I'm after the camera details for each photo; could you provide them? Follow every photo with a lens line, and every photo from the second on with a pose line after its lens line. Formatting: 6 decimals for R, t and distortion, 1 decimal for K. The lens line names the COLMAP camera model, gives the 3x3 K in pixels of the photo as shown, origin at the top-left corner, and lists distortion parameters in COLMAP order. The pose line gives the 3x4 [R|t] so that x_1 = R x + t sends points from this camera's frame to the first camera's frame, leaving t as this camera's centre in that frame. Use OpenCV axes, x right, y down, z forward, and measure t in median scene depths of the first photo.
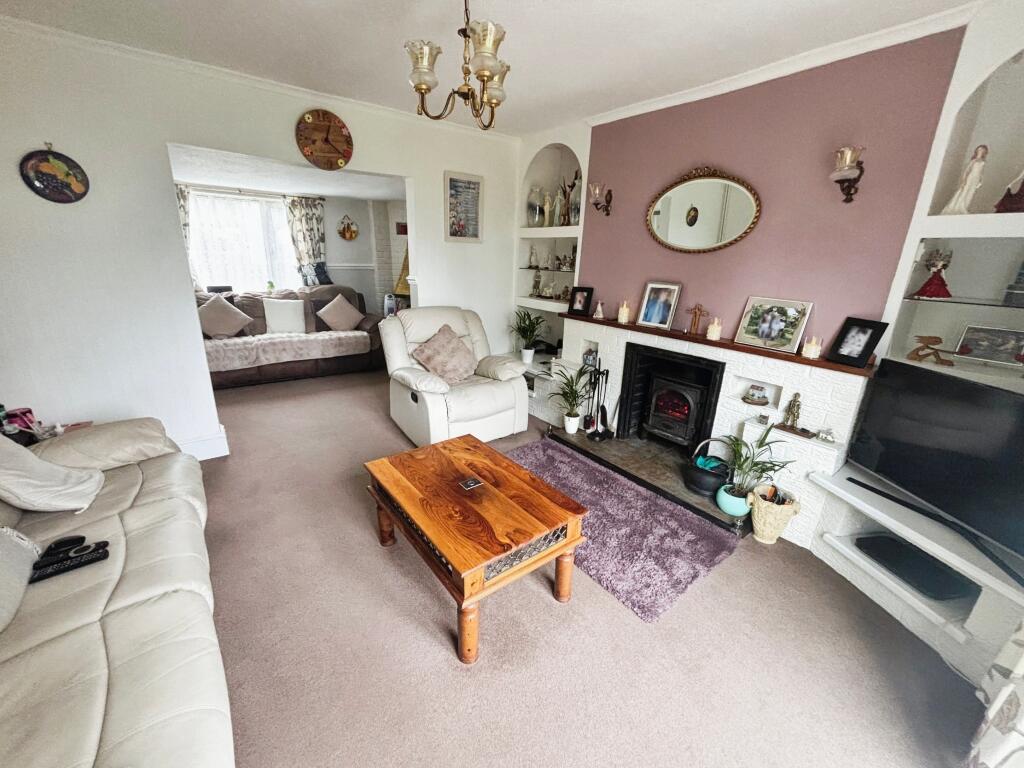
lens RADIAL K [[415.4, 0, 512.7], [0, 415.4, 386.3], [0, 0, 1]] dist [0.000452, -0.000098]
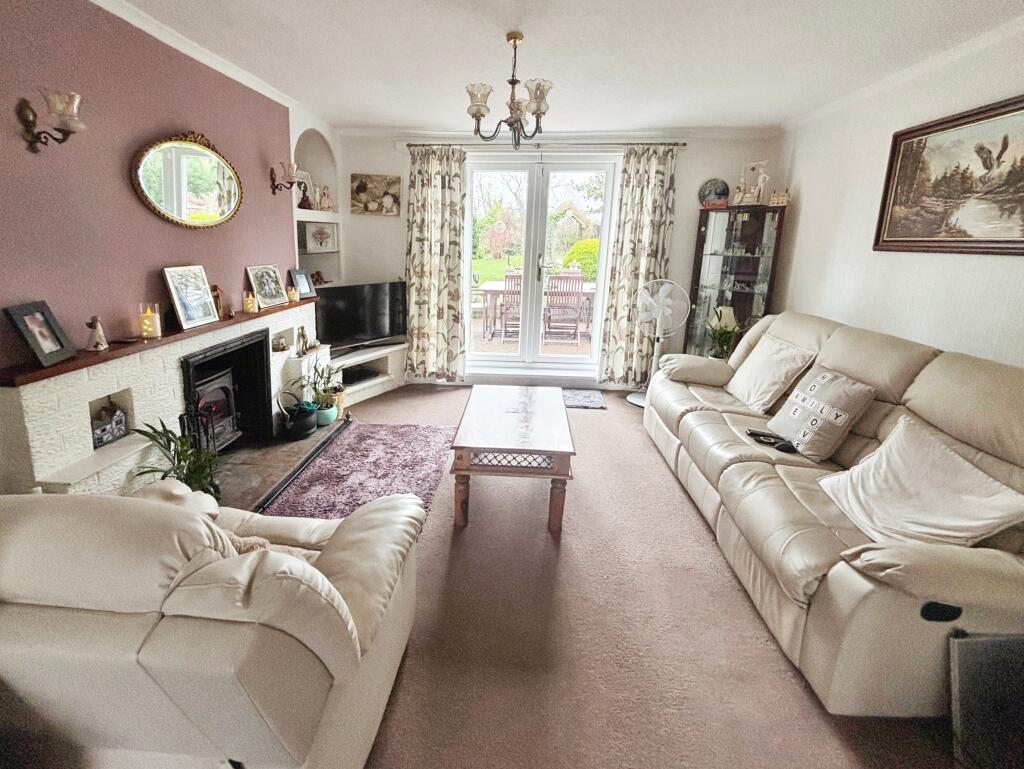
lens RADIAL K [[415.4, 0, 512.7], [0, 415.4, 386.8], [0, 0, 1]] dist [0.000452, -0.000098]
pose [[-0.764420, -0.250853, 0.593914, -0.721187], [0.170086, 0.810099, 0.561080, -0.451840], [-0.621878, 0.529917, -0.576589, 1.333201]]
